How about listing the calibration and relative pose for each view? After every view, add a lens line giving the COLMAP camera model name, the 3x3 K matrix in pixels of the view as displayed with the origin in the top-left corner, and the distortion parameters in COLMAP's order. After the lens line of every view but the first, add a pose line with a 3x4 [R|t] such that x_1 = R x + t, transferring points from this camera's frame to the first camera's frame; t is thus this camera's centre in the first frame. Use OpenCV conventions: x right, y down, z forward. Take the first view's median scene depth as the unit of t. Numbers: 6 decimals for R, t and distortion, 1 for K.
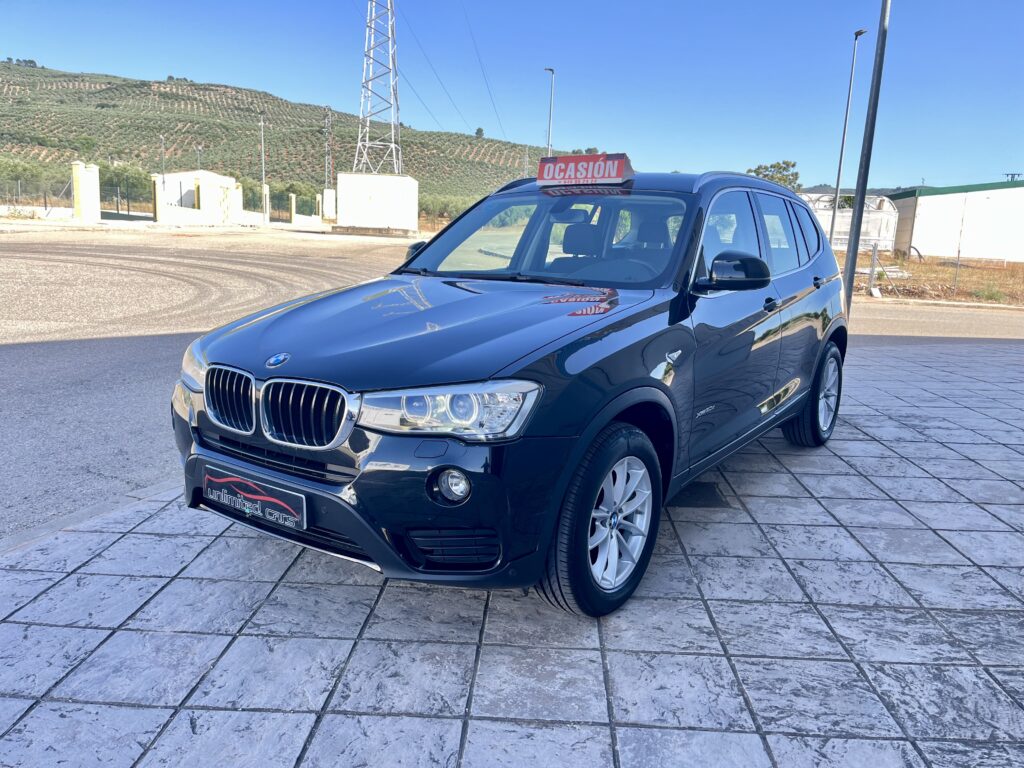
lens RADIAL K [[781.2, 0, 515.4], [0, 781.2, 381.0], [0, 0, 1]] dist [0.057949, -0.075961]
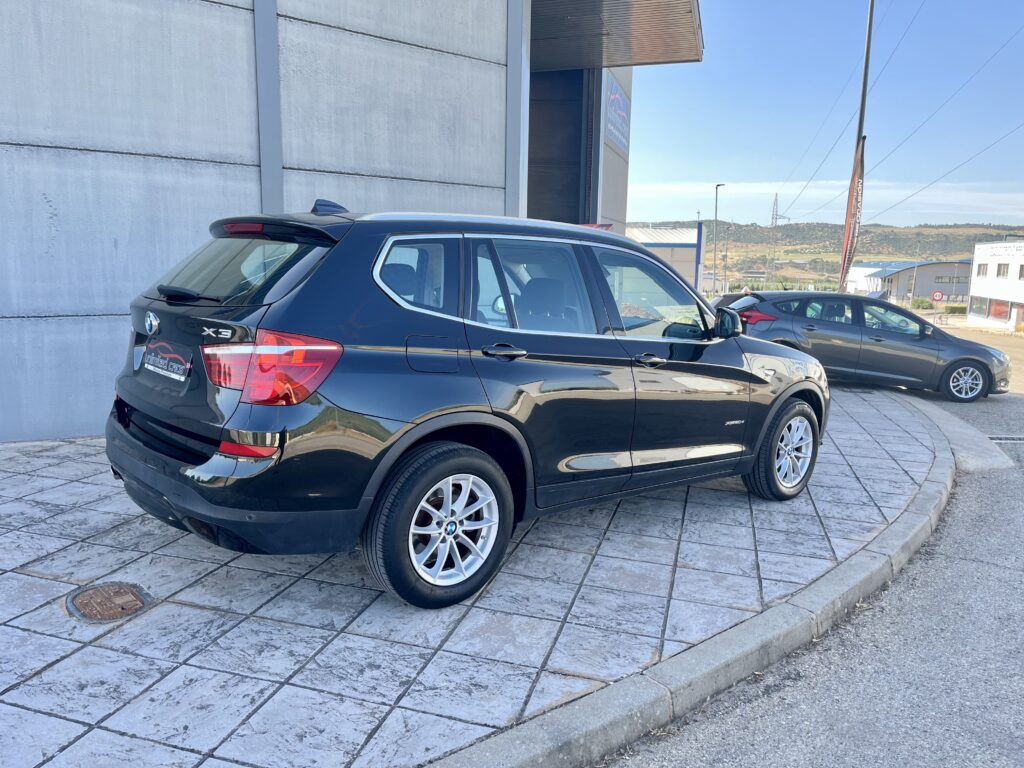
lens RADIAL K [[778.2, 0, 517.8], [0, 778.2, 384.1], [0, 0, 1]] dist [0.075530, -0.104386]
pose [[-0.974546, -0.097663, 0.201796, -0.120350], [-0.028495, 0.946786, 0.320599, -0.627318], [-0.222368, 0.306689, -0.925470, 3.168066]]
